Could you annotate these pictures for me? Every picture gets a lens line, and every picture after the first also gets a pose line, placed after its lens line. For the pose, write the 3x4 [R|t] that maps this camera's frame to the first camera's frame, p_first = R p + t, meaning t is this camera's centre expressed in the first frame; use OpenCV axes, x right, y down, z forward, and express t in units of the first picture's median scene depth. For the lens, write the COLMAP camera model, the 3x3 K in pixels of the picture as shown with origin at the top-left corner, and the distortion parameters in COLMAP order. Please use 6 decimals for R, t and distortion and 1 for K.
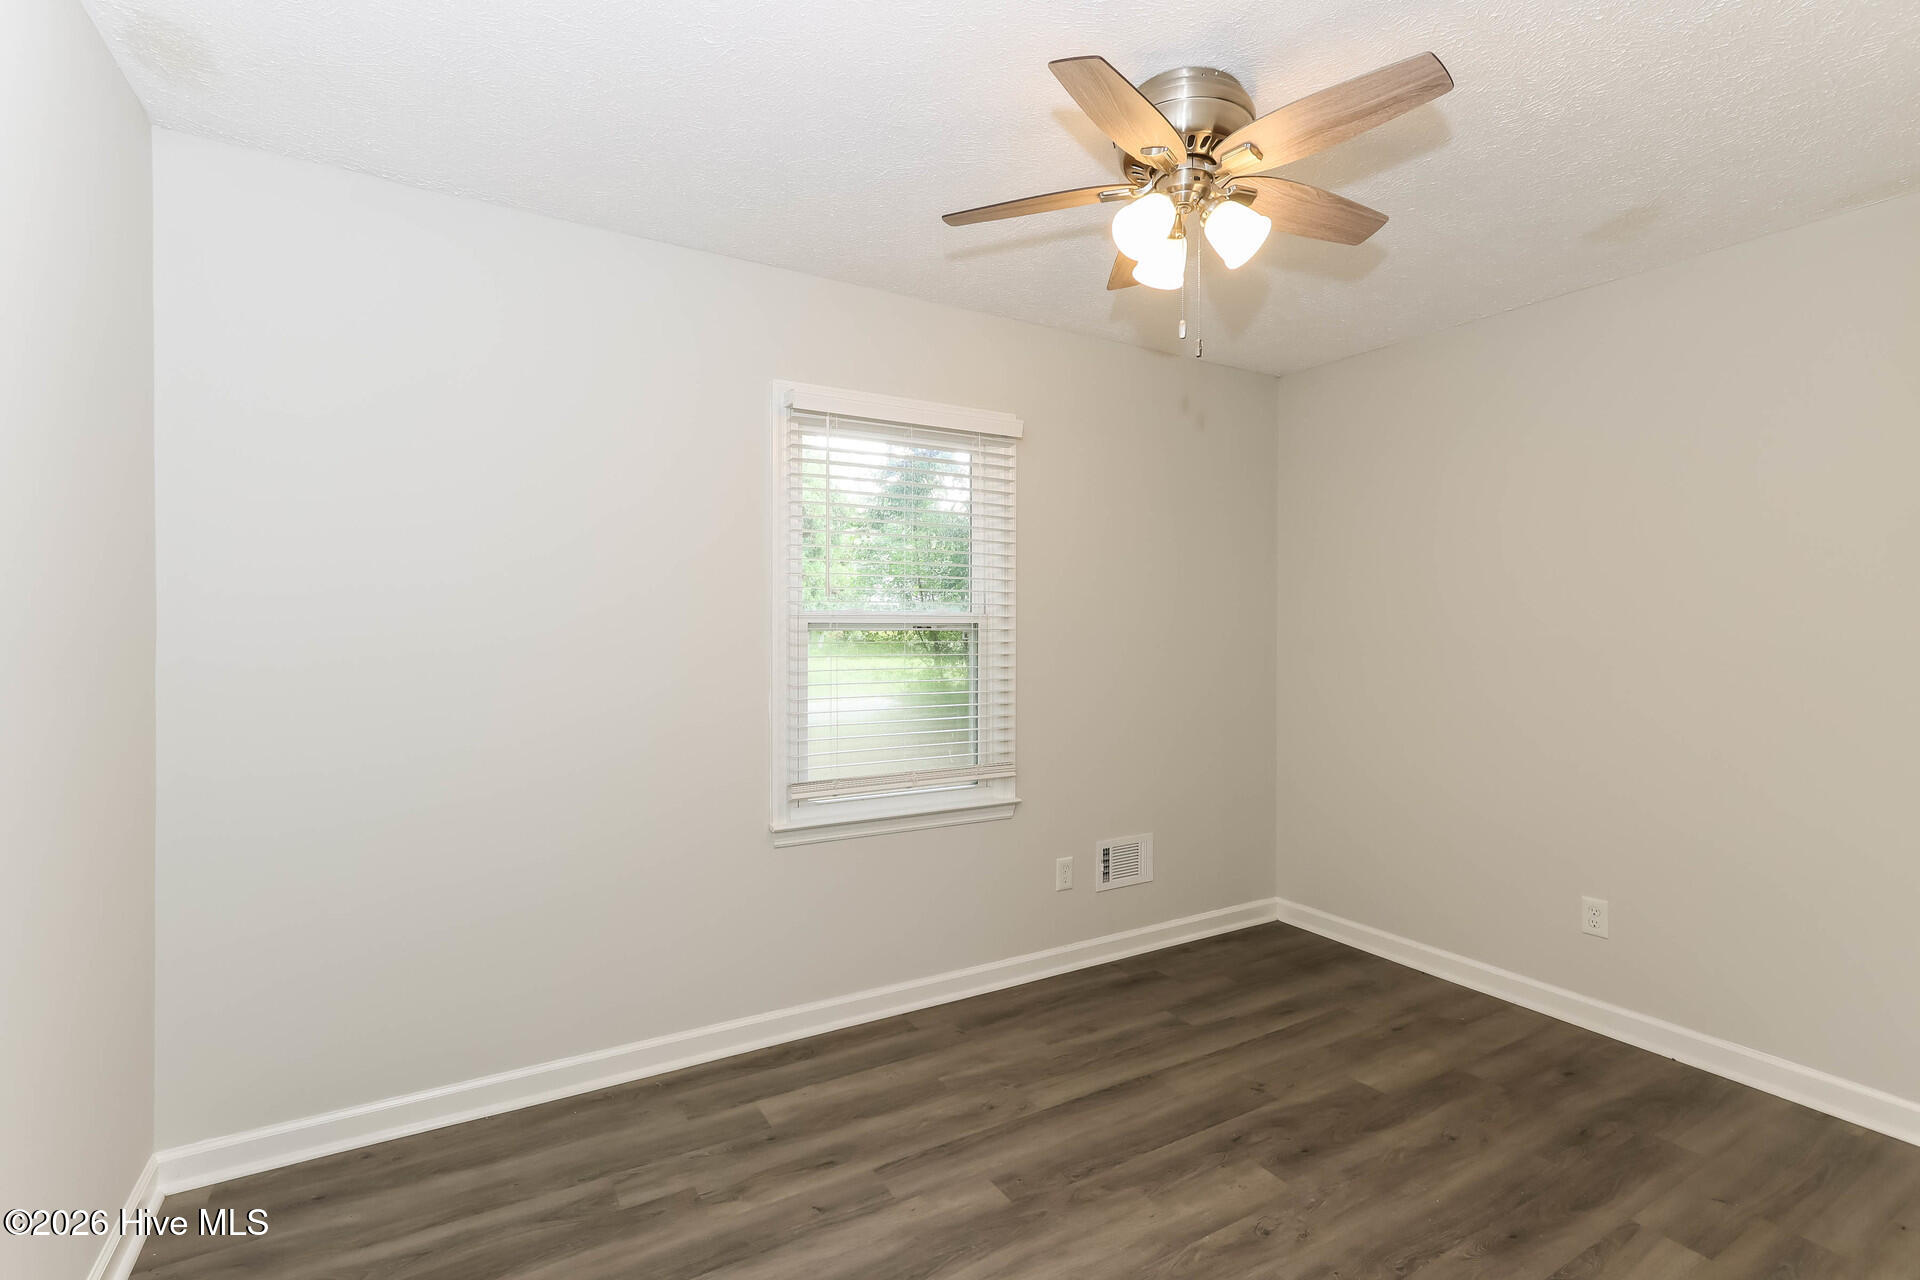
lens RADIAL K [[884.9, 0, 949.1], [0, 884.9, 624.1], [0, 0, 1]] dist [-0.000572, 0.000498]
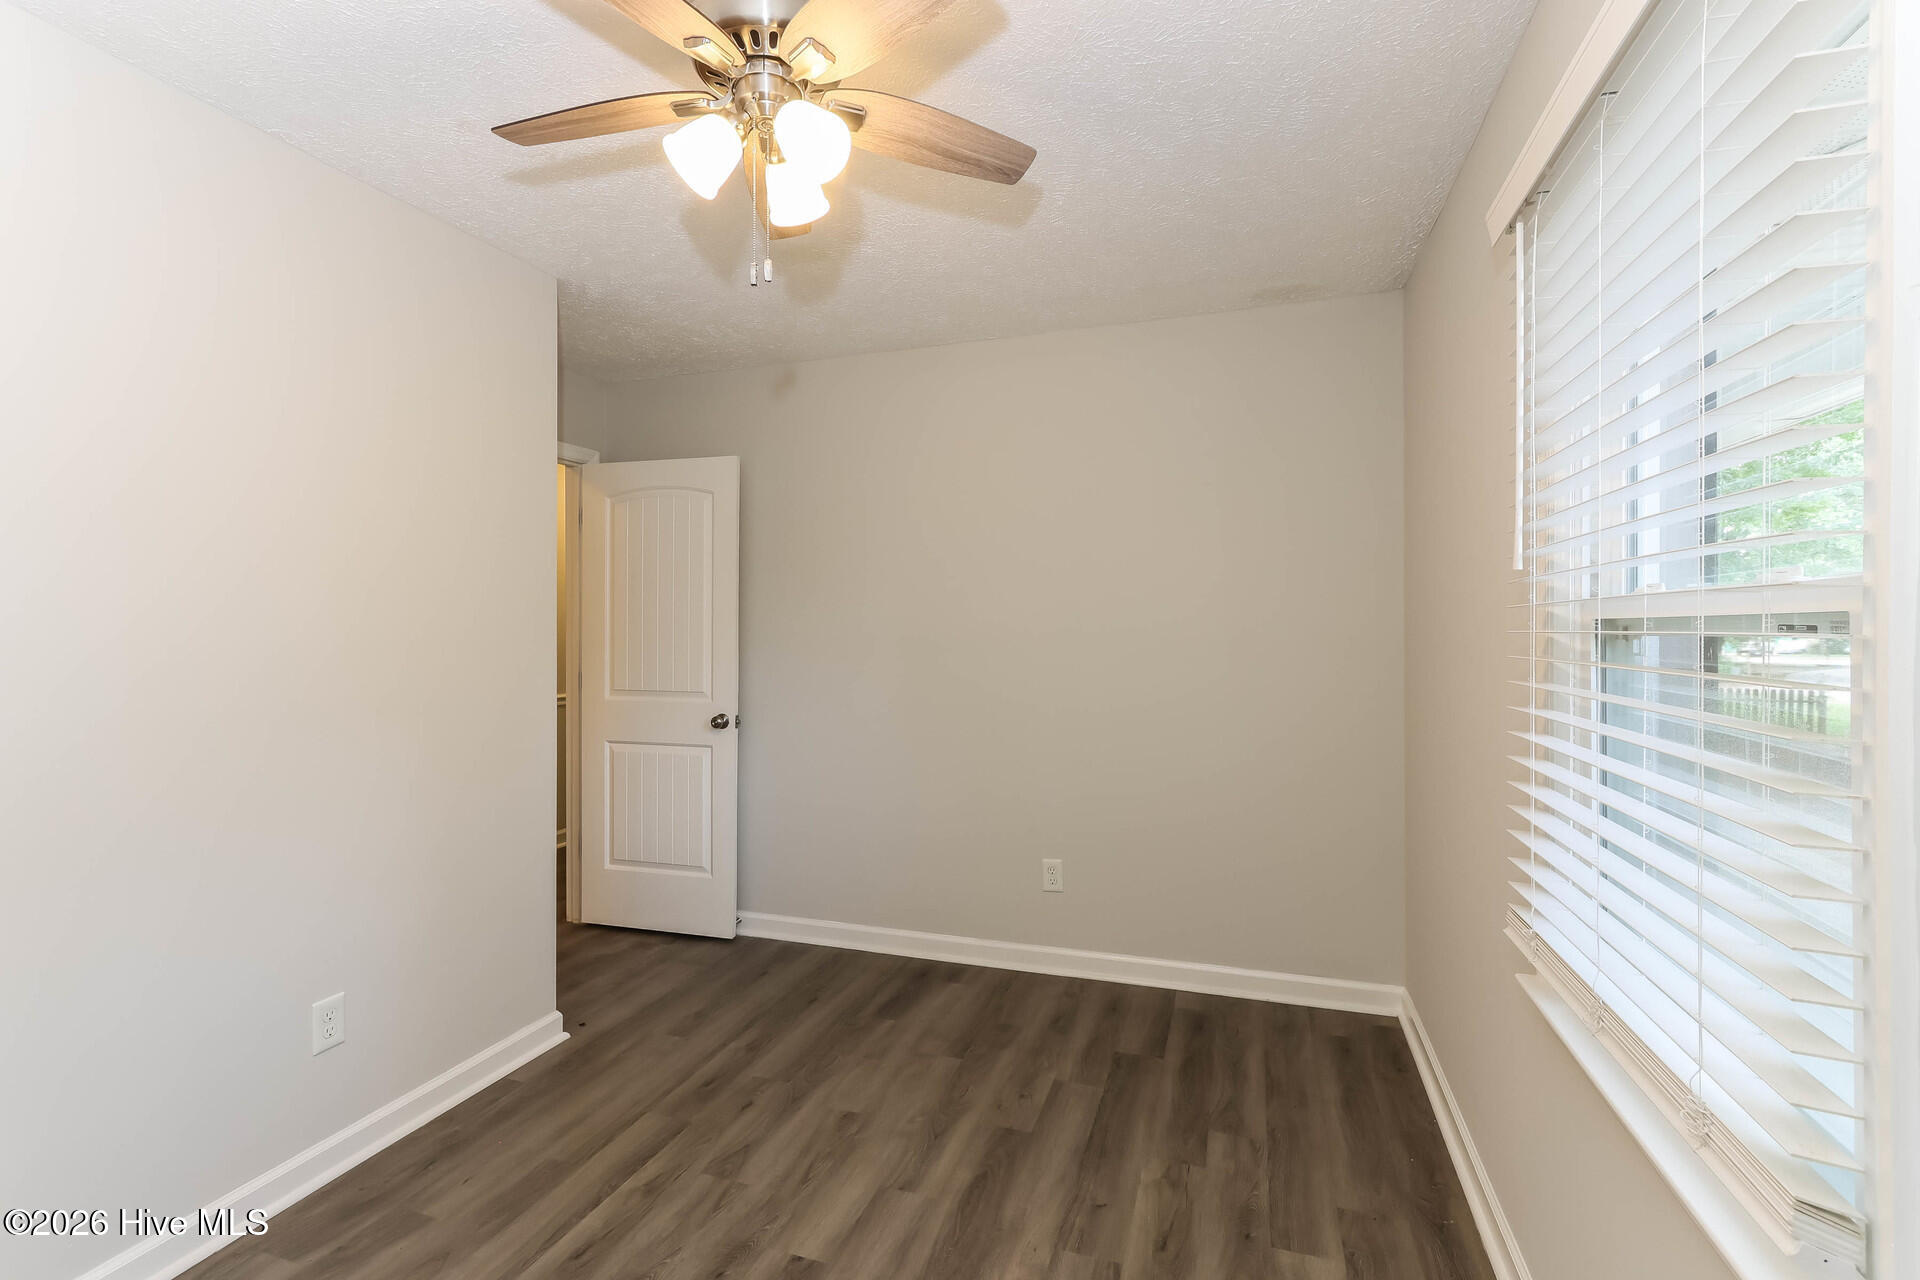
lens RADIAL K [[884.9, 0, 949.1], [0, 884.9, 624.1], [0, 0, 1]] dist [-0.000572, 0.000498]
pose [[-0.762753, -0.007168, -0.646651, 0.628001], [-0.001216, 0.999953, -0.009649, 0.010808], [0.646689, -0.006574, -0.762725, 1.634503]]
